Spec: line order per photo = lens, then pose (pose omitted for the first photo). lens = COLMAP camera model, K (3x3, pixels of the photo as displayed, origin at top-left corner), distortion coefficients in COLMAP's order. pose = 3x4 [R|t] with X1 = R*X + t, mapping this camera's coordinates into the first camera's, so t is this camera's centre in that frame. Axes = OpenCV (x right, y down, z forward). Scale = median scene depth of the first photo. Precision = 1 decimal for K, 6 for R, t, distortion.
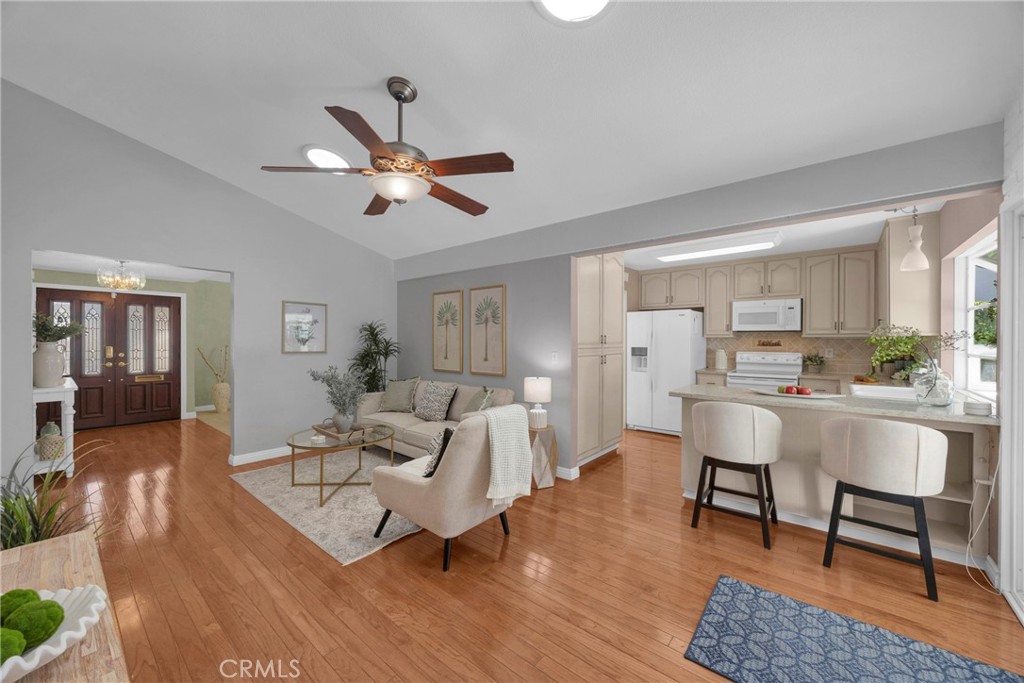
lens RADIAL K [[388.2, 0, 512.0], [0, 388.2, 341.5], [0, 0, 1]] dist [0.000022, 0.000082]
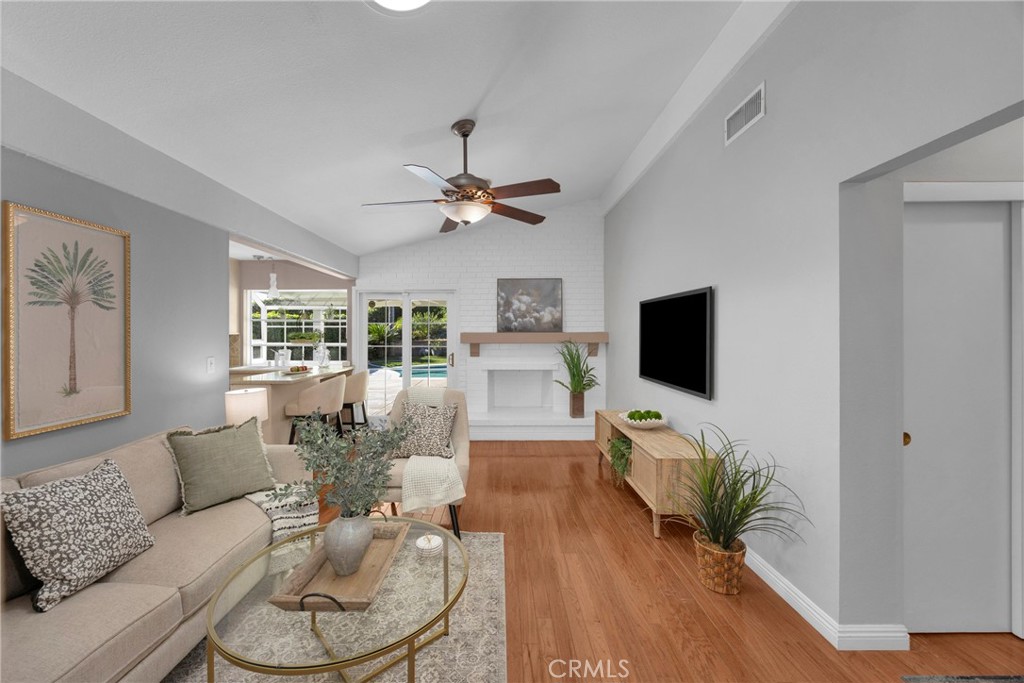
lens RADIAL K [[395.9, 0, 499.7], [0, 395.9, 333.7], [0, 0, 1]] dist [-0.001883, -0.000140]
pose [[-0.632501, -0.000600, 0.774560, -0.801557], [0.006354, 0.999962, 0.005964, -0.017810], [-0.774534, 0.008694, -0.632473, 1.059407]]
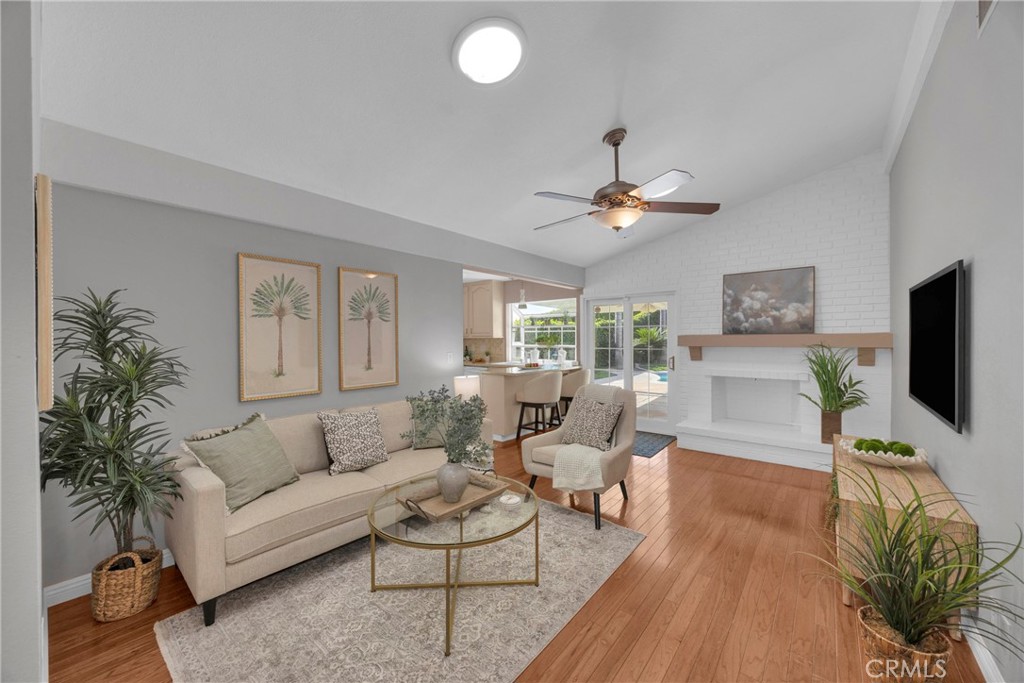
lens RADIAL K [[388.2, 0, 512.0], [0, 388.2, 341.5], [0, 0, 1]] dist [0.000022, 0.000082]
pose [[-0.002624, -0.007941, 0.999965, -0.949115], [0.010428, 0.999914, 0.007968, -0.008913], [-0.999942, 0.010449, -0.002541, 0.843270]]
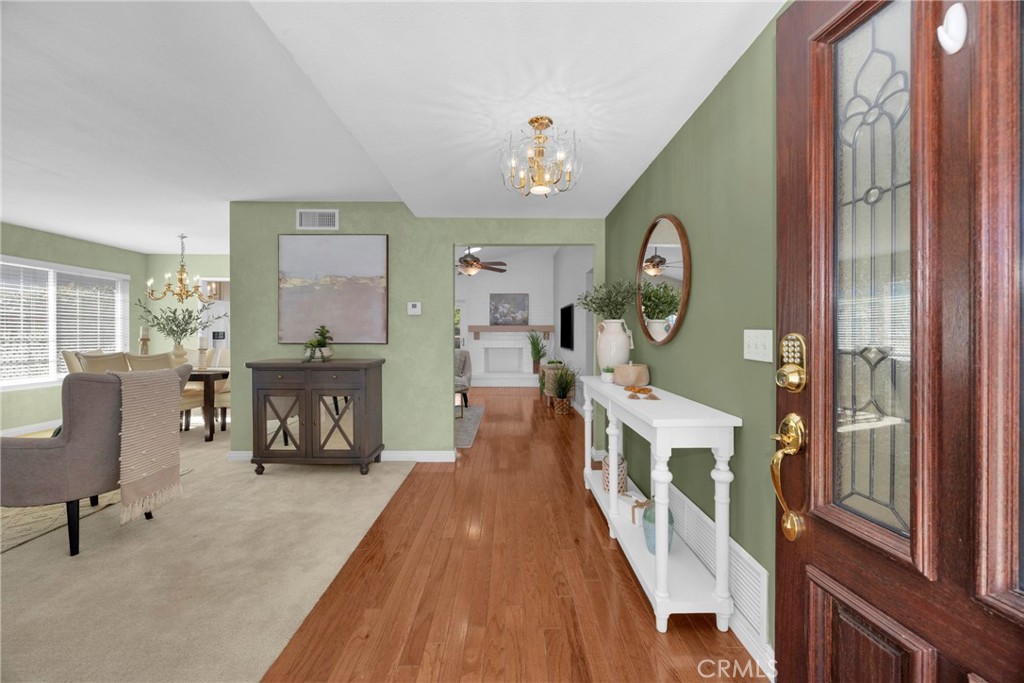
lens RADIAL K [[388.2, 0, 512.0], [0, 388.2, 341.5], [0, 0, 1]] dist [0.000022, 0.000082]
pose [[-0.637595, -0.013190, 0.770259, -1.626848], [0.008447, 0.999674, 0.024111, 0.027970], [-0.770326, 0.021879, -0.637275, 1.588477]]
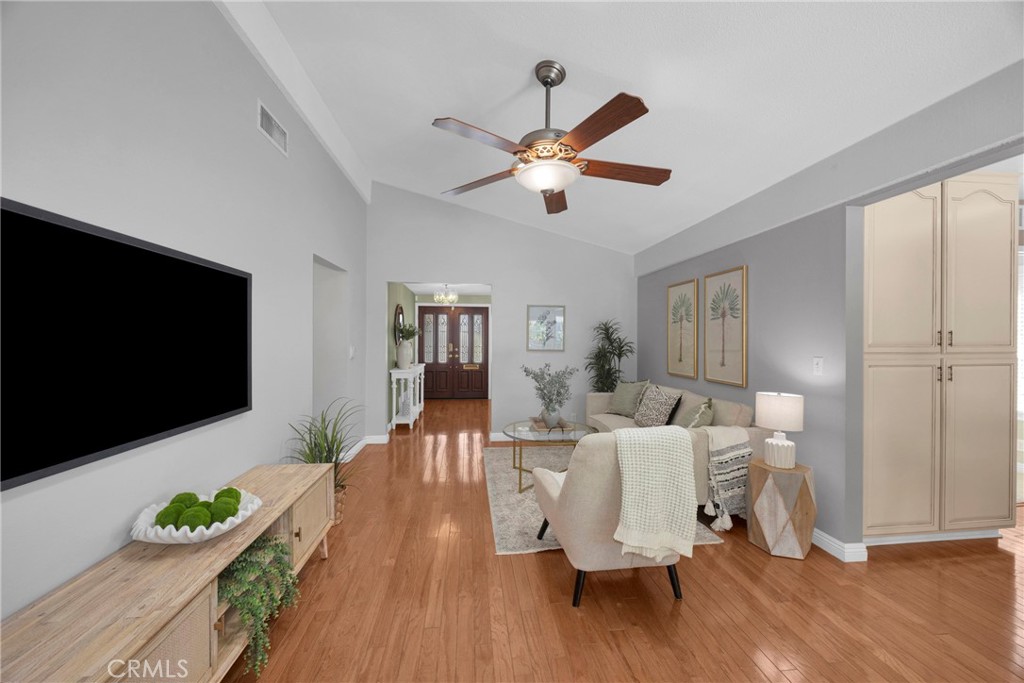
lens RADIAL K [[385.3, 0, 510.4], [0, 385.3, 338.3], [0, 0, 1]] dist [-0.001909, 0.000112]
pose [[0.720178, -0.000818, -0.693789, 0.189476], [-0.005252, 0.999964, -0.006631, 0.001835], [0.693770, 0.008419, 0.720148, 0.167180]]
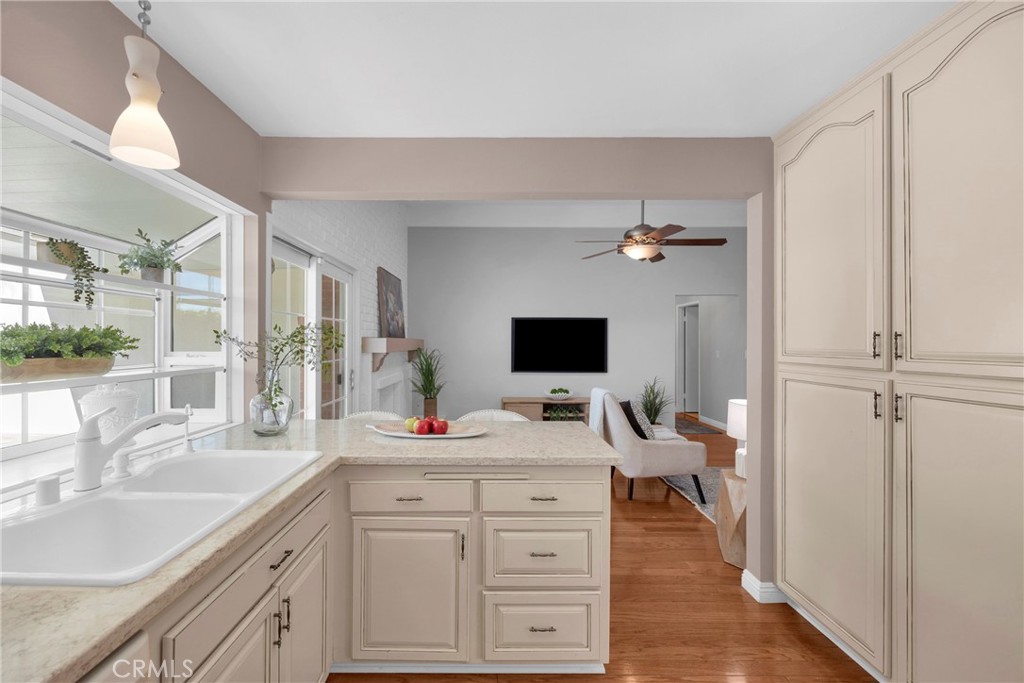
lens RADIAL K [[395.9, 0, 499.7], [0, 395.9, 333.7], [0, 0, 1]] dist [-0.001883, -0.000140]
pose [[-0.756505, -0.015303, -0.653808, 0.800473], [-0.004519, 0.999825, -0.018174, -0.009054], [0.653972, -0.010794, -0.756442, 1.183286]]
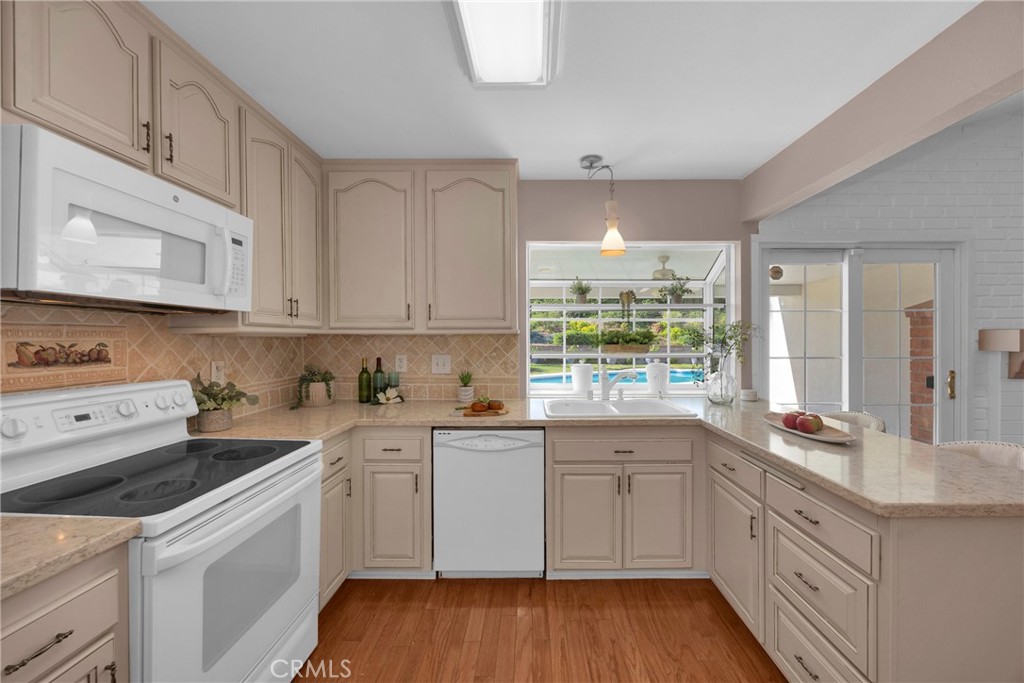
lens RADIAL K [[388.2, 0, 512.0], [0, 388.2, 341.5], [0, 0, 1]] dist [0.000022, 0.000082]
pose [[-0.636296, -0.001985, 0.771443, 0.419878], [0.005446, 0.999960, 0.007065, -0.005154], [-0.771426, 0.008697, -0.636260, 1.324594]]
